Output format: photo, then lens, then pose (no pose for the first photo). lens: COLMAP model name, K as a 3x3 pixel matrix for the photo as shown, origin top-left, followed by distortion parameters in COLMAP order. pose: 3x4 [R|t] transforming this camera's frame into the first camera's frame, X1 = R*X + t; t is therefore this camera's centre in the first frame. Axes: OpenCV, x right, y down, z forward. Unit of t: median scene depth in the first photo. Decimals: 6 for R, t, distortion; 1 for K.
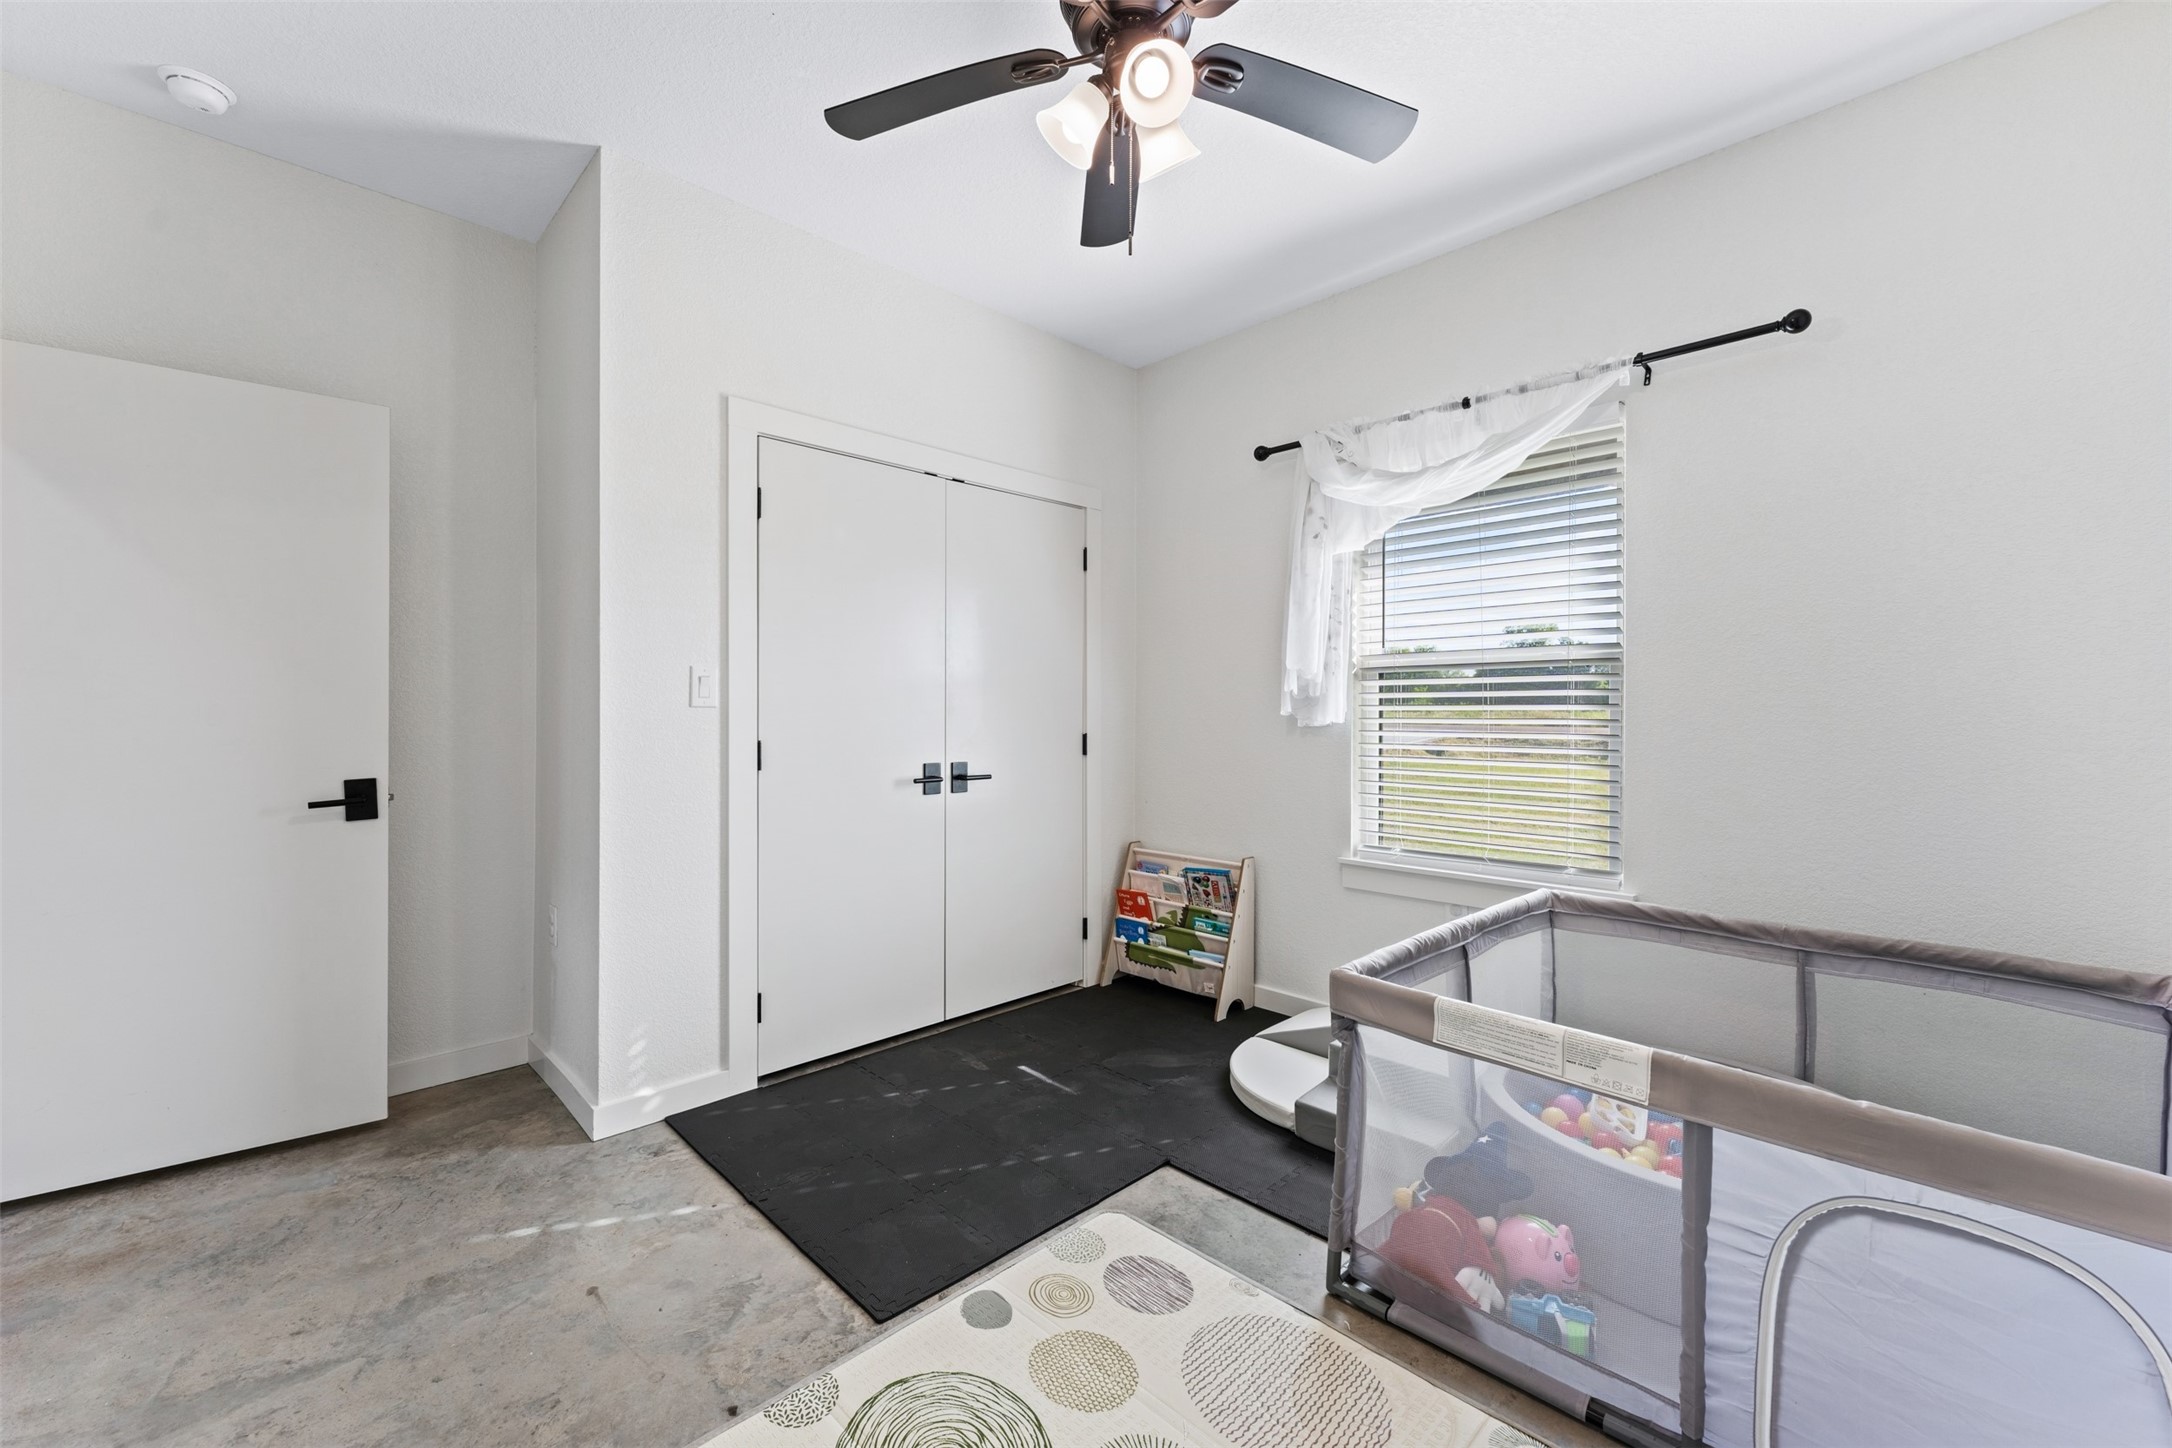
lens RADIAL K [[870.9, 0, 1086.0], [0, 870.9, 724.0], [0, 0, 1]] dist [-0.000362, -0.000176]
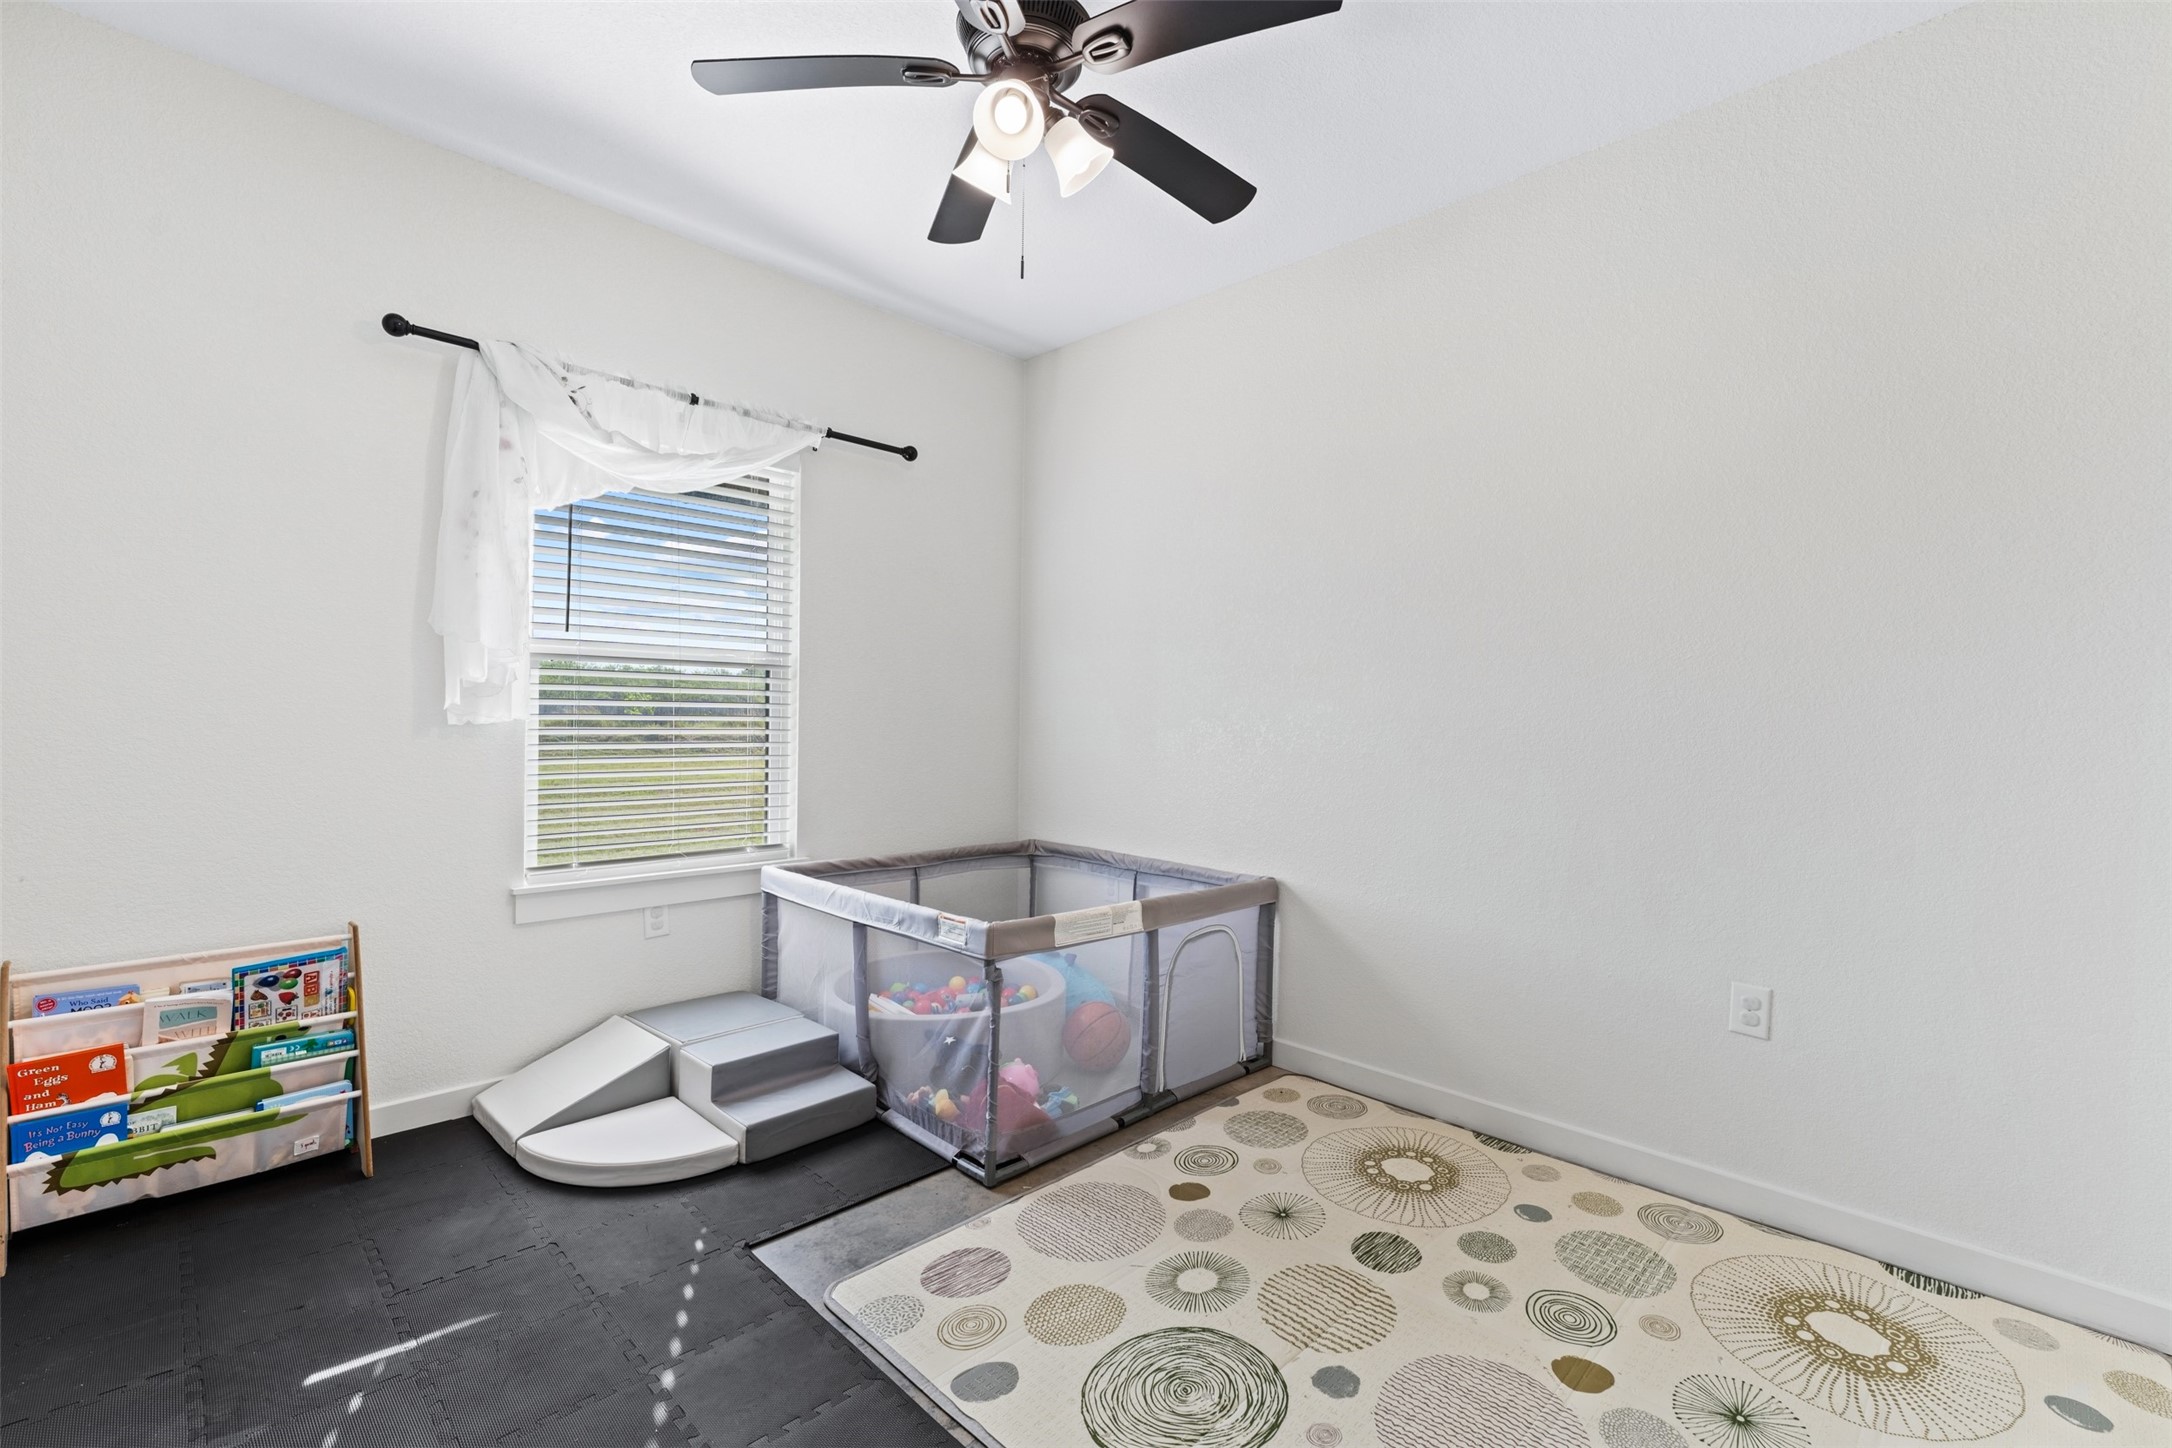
lens RADIAL K [[941.3, 0, 1085.9], [0, 941.3, 734.8], [0, 0, 1]] dist [0.001994, 0.000097]
pose [[-0.001163, -0.021532, 0.999767, -0.627314], [-0.003226, 0.999763, 0.021529, -0.008386], [-0.999994, -0.003200, -0.001232, 0.528094]]
